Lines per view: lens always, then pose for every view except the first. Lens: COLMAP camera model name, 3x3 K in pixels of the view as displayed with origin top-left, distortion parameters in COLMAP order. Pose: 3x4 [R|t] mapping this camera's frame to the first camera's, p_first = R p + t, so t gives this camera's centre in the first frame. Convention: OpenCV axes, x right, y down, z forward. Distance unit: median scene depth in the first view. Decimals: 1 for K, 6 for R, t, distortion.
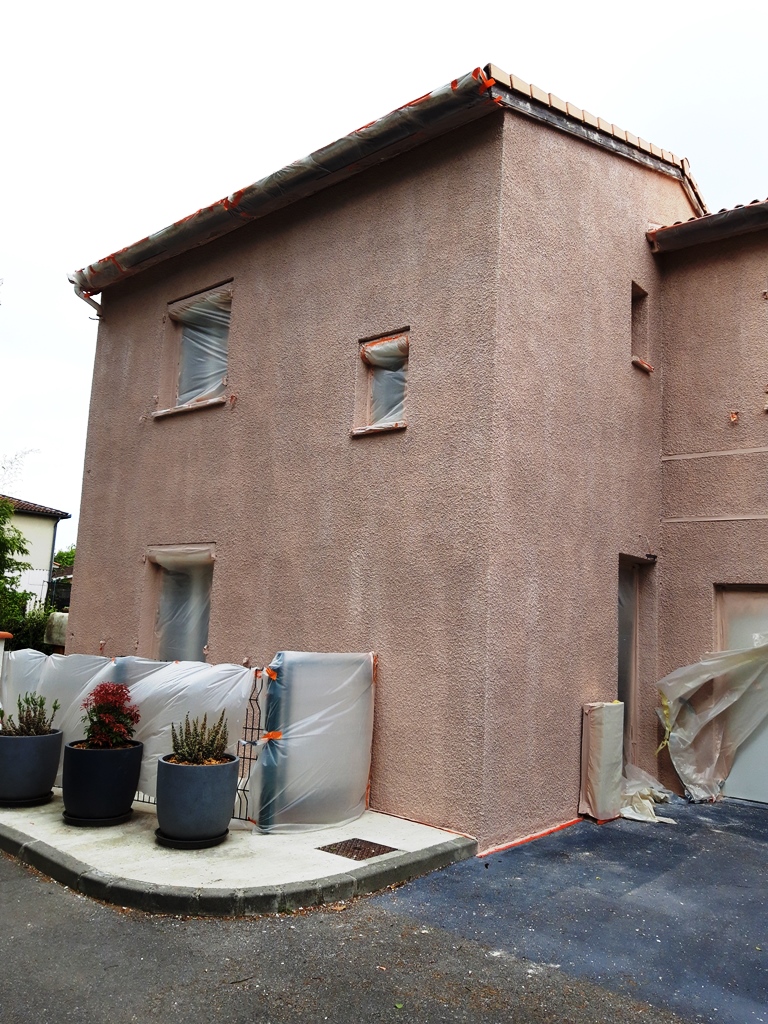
lens RADIAL K [[789.4, 0, 390.1], [0, 789.4, 511.8], [0, 0, 1]] dist [0.074648, -0.123170]
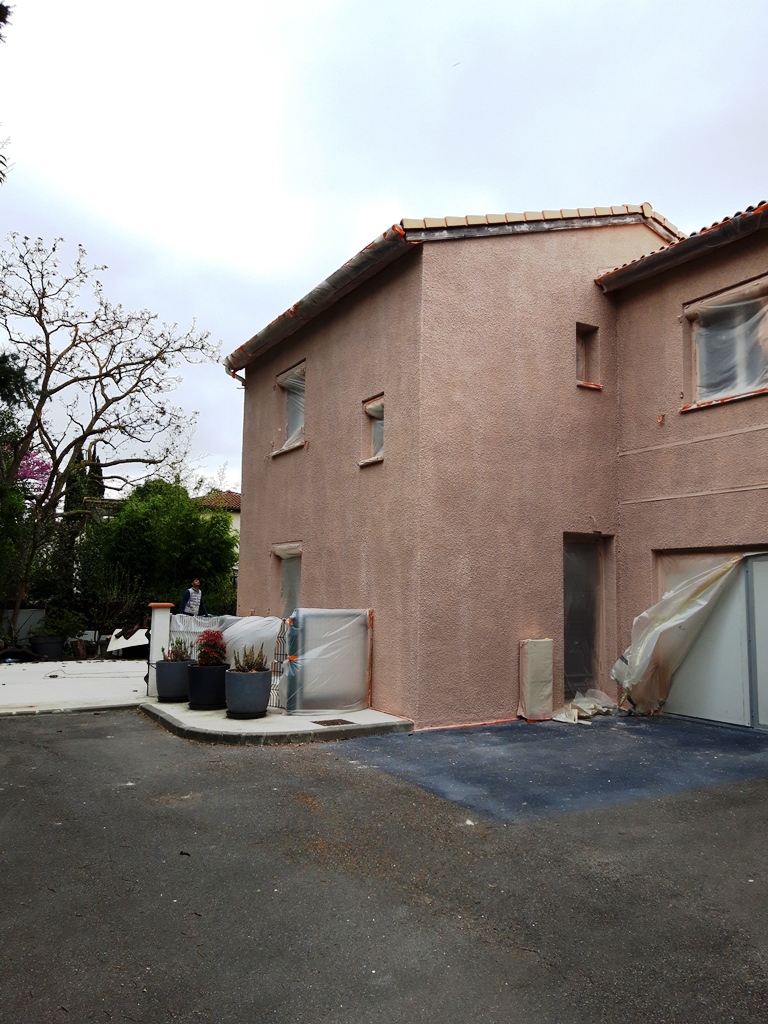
lens RADIAL K [[775.8, 0, 386.2], [0, 775.8, 508.3], [0, 0, 1]] dist [0.079319, -0.146054]
pose [[0.943896, -0.072563, -0.322172, 0.488849], [0.080562, 0.996683, 0.011547, -0.031228], [0.320265, -0.036854, 0.946611, -0.399183]]
